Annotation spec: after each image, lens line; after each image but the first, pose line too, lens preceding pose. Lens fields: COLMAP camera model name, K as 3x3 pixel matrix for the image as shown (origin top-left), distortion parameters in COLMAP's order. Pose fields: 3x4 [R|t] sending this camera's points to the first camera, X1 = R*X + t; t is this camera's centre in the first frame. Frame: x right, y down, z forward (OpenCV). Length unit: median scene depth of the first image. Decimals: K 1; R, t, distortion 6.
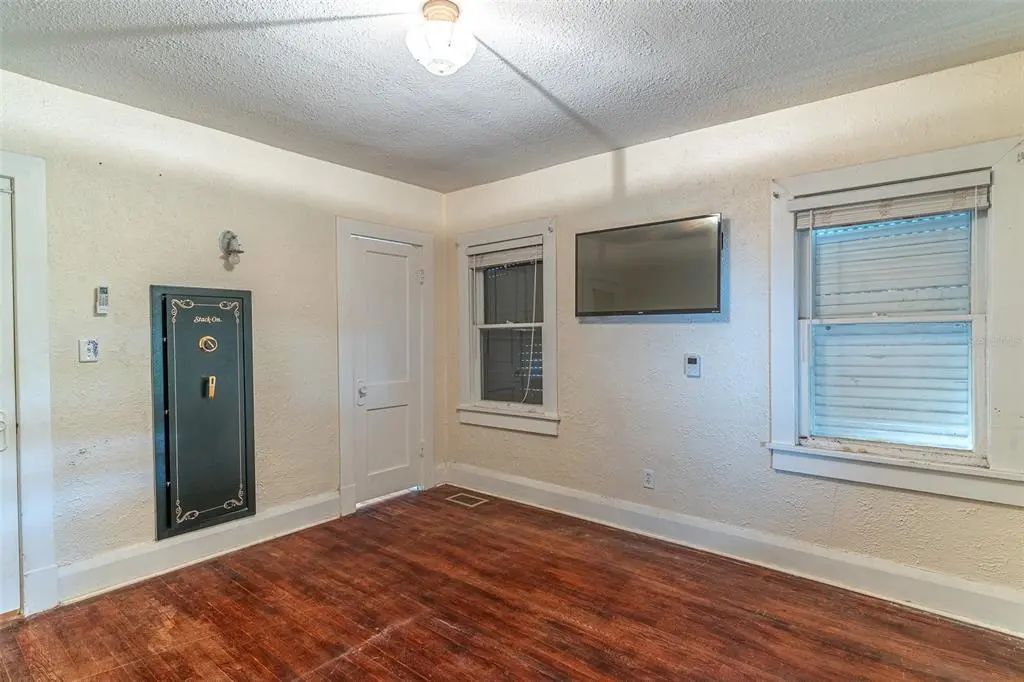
lens RADIAL K [[521.6, 0, 511.5], [0, 521.6, 336.4], [0, 0, 1]] dist [0.002941, 0.001054]
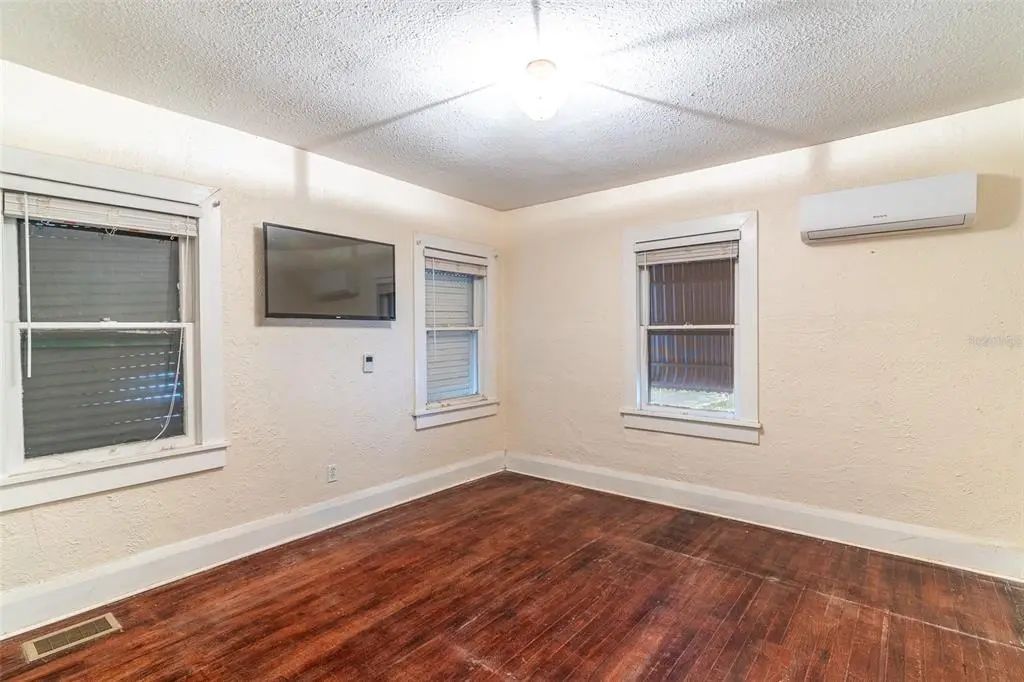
lens RADIAL K [[489.3, 0, 512.1], [0, 489.3, 340.3], [0, 0, 1]] dist [0.006218, -0.002154]
pose [[-0.010018, -0.003447, 0.999944, -0.826624], [0.017811, 0.999835, 0.003625, 0.005196], [-0.999791, 0.017846, -0.009955, 0.712671]]
